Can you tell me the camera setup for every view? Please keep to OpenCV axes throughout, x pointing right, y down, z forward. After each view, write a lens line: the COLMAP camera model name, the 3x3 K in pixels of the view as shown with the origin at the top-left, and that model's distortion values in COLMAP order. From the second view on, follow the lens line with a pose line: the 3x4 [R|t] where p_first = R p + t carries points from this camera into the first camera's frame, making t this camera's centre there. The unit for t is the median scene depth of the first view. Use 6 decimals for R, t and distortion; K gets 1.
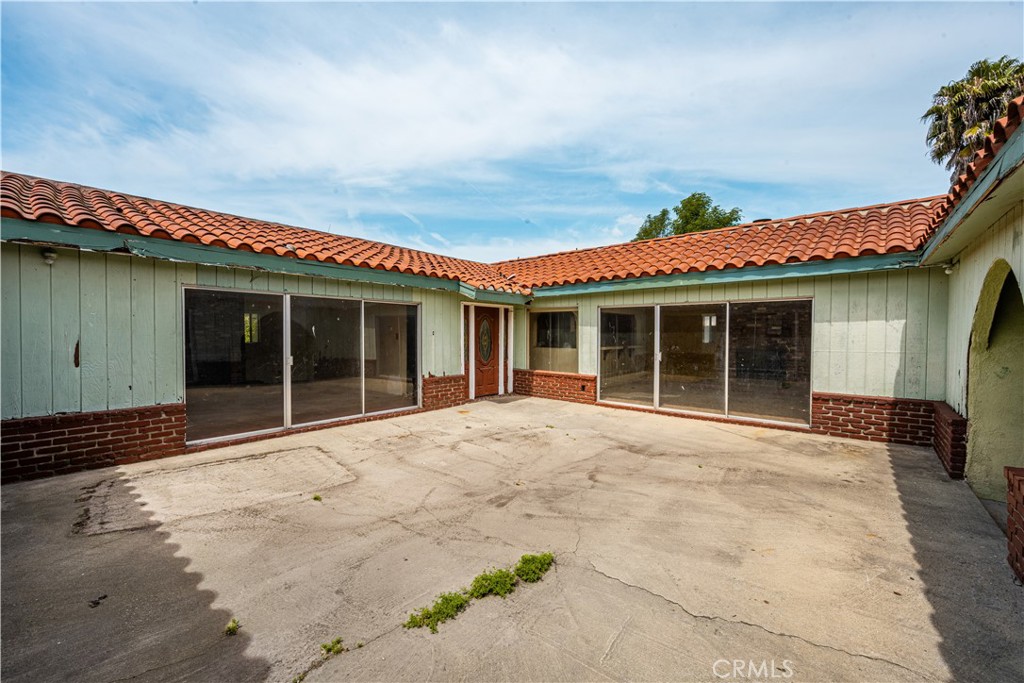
lens RADIAL K [[410.3, 0, 510.4], [0, 410.3, 340.9], [0, 0, 1]] dist [-0.000413, 0.000249]
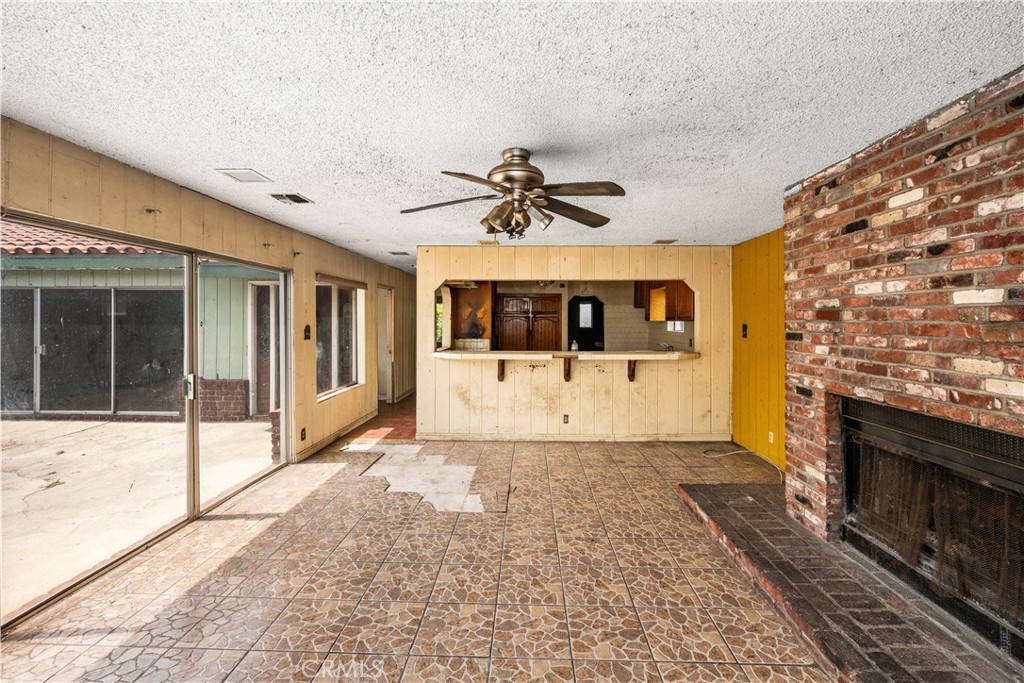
lens RADIAL K [[410.3, 0, 522.3], [0, 410.3, 320.0], [0, 0, 1]] dist [-0.000413, 0.000249]
pose [[0.643614, -0.002746, -0.765346, 0.846656], [-0.014317, 0.999775, -0.015628, -0.023111], [0.765217, 0.021016, 0.643430, 0.991616]]
